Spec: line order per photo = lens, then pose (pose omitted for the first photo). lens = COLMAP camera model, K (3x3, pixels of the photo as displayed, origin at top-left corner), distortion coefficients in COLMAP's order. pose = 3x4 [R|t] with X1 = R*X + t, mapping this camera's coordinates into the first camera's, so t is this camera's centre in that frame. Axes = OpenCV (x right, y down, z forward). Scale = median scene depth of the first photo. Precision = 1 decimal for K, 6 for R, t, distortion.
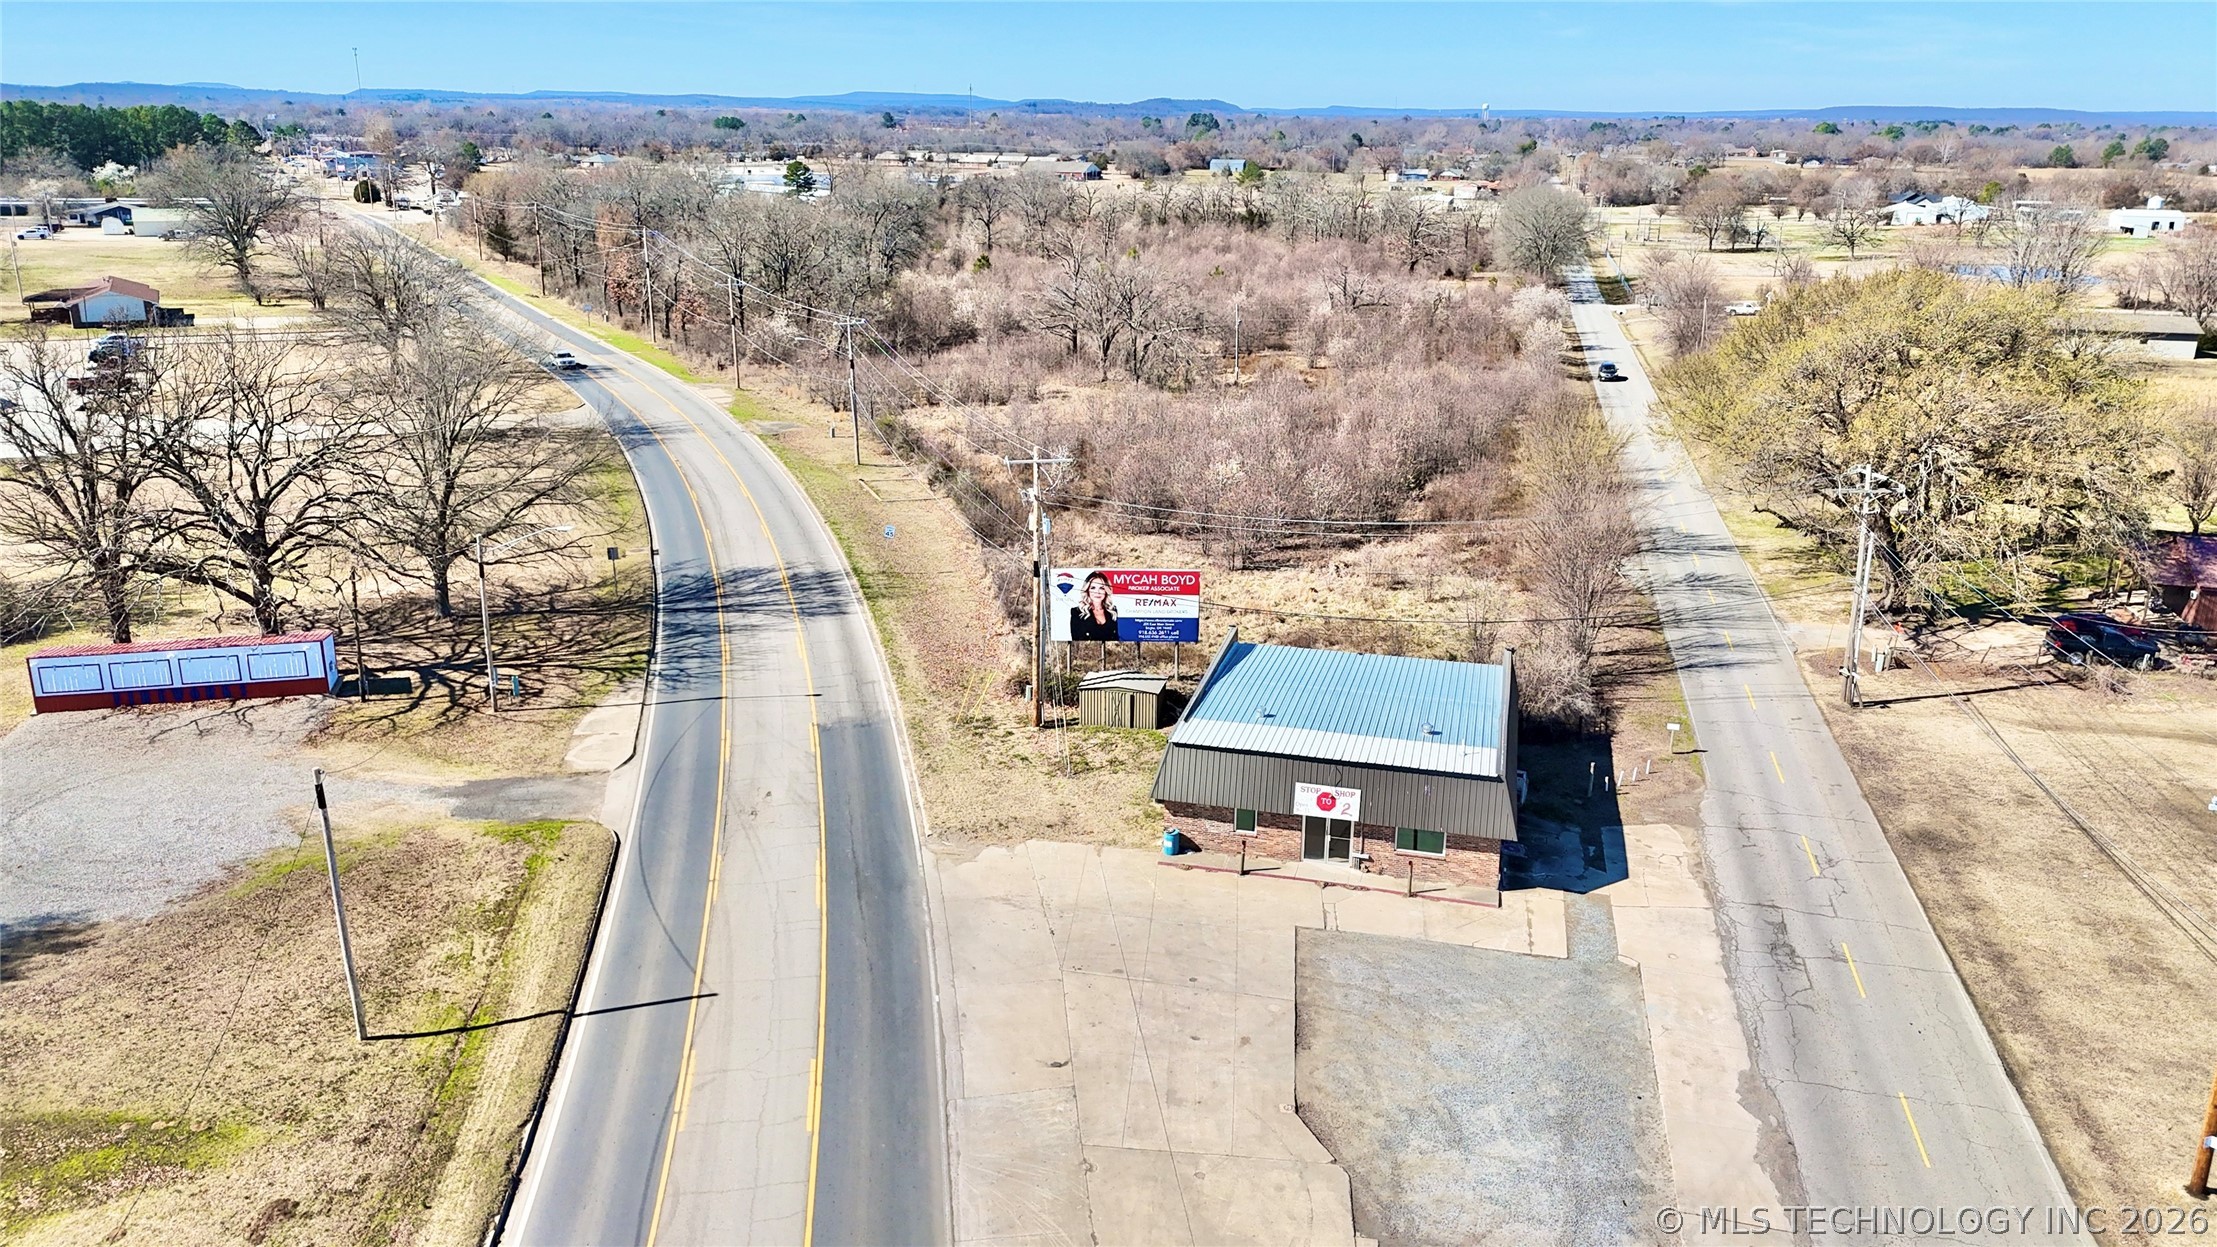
lens RADIAL K [[1621.5, 0, 1104.4], [0, 1621.5, 619.9], [0, 0, 1]] dist [0.124906, -0.166443]
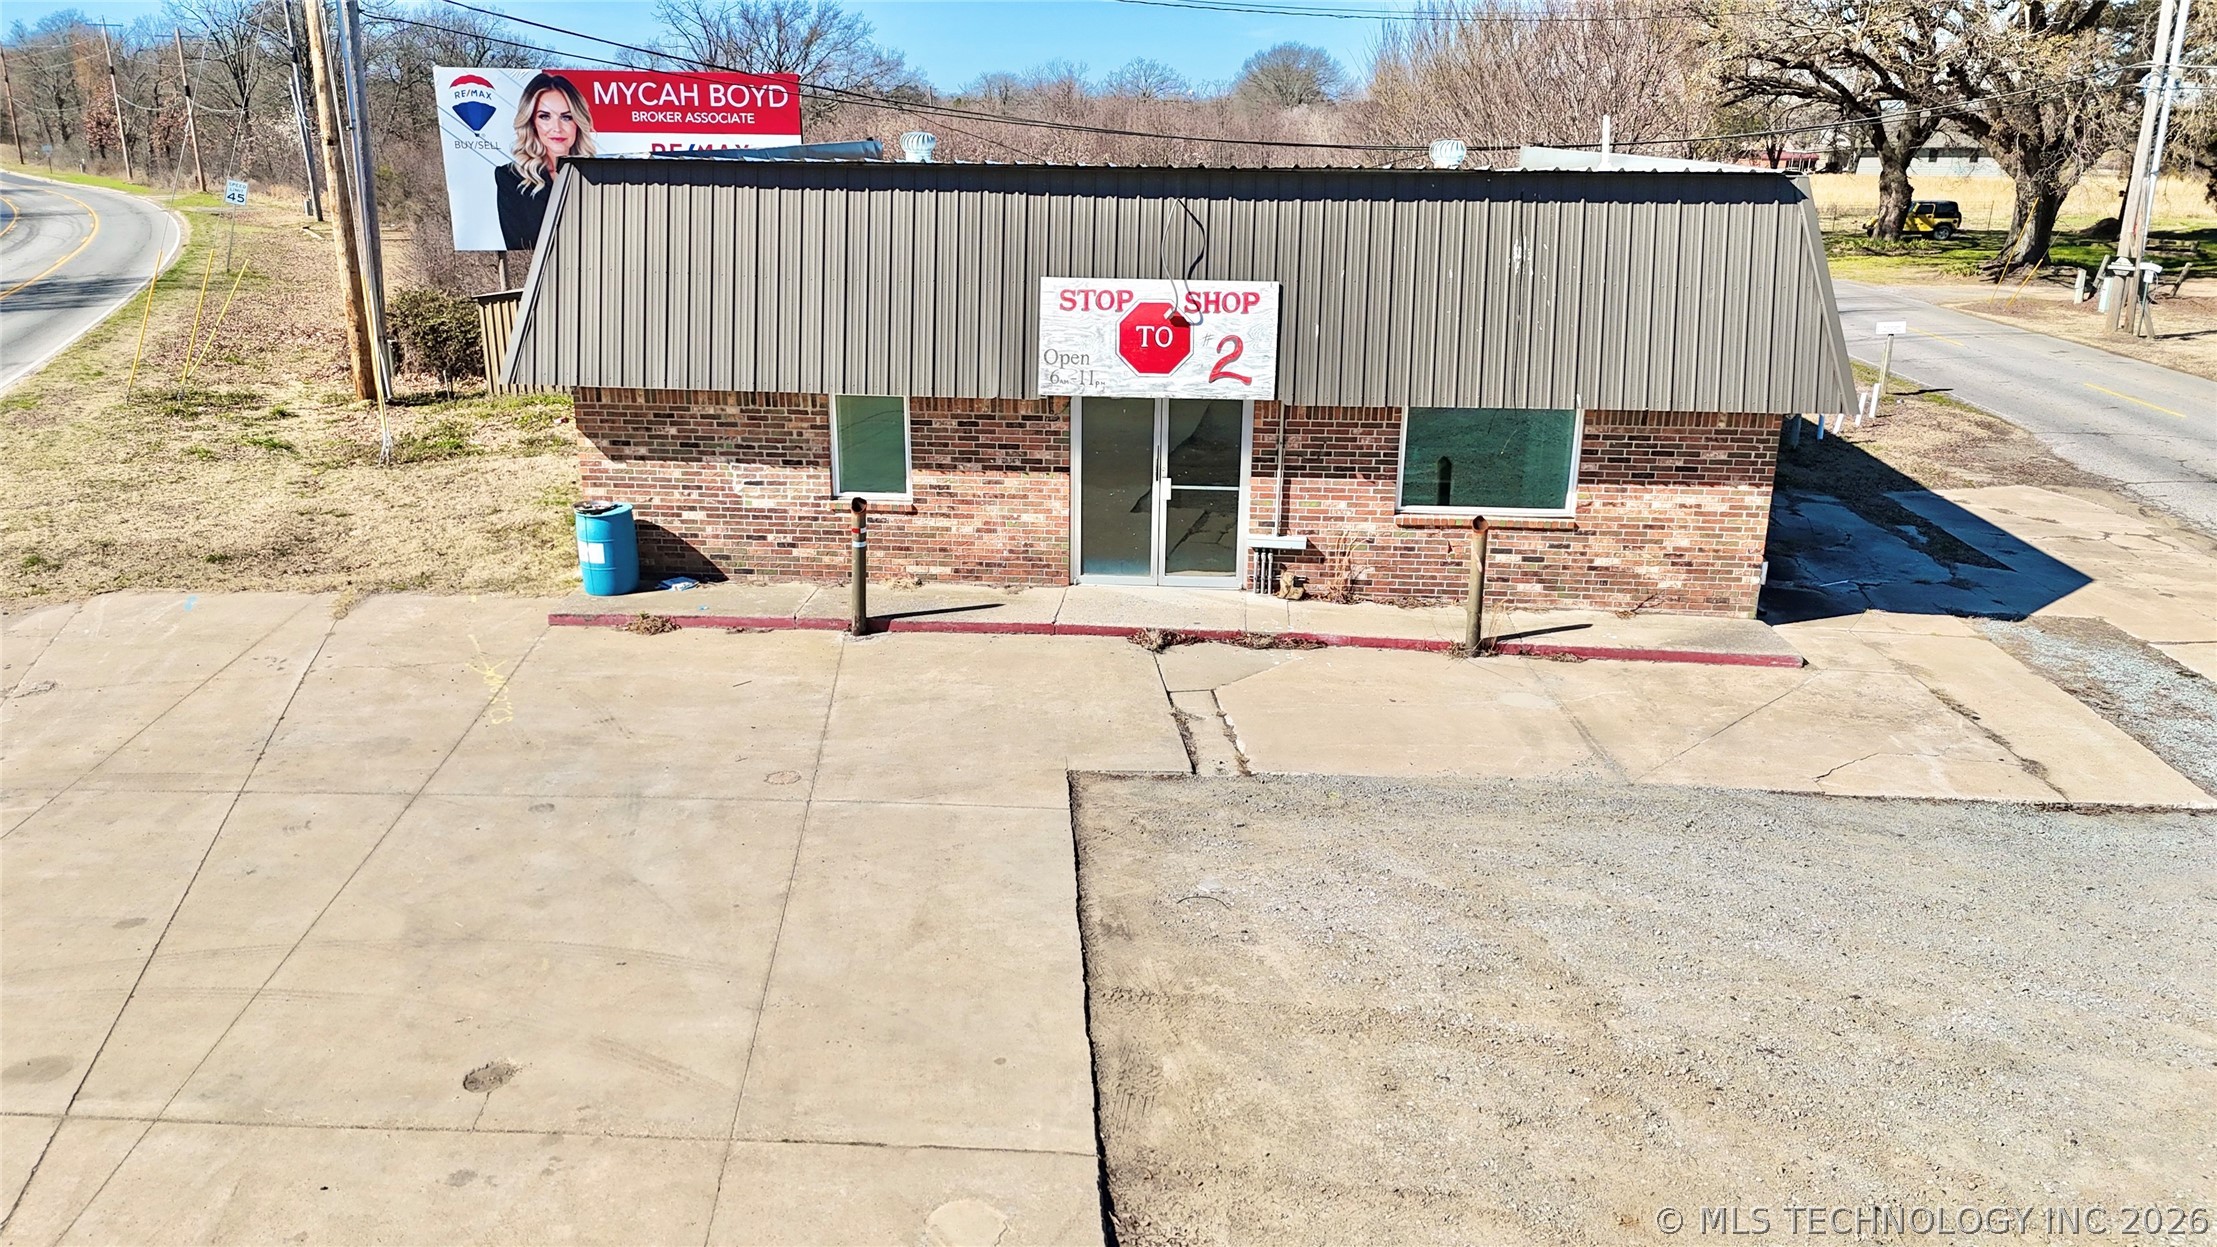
lens RADIAL K [[1604.7, 0, 1108.5], [0, 1604.7, 623.5], [0, 0, 1]] dist [0.115325, -0.157963]
pose [[0.985145, -0.050303, 0.164190, 0.057687], [0.049917, 0.998732, 0.006482, 0.110154], [-0.164308, 0.001810, 0.986407, 0.515592]]
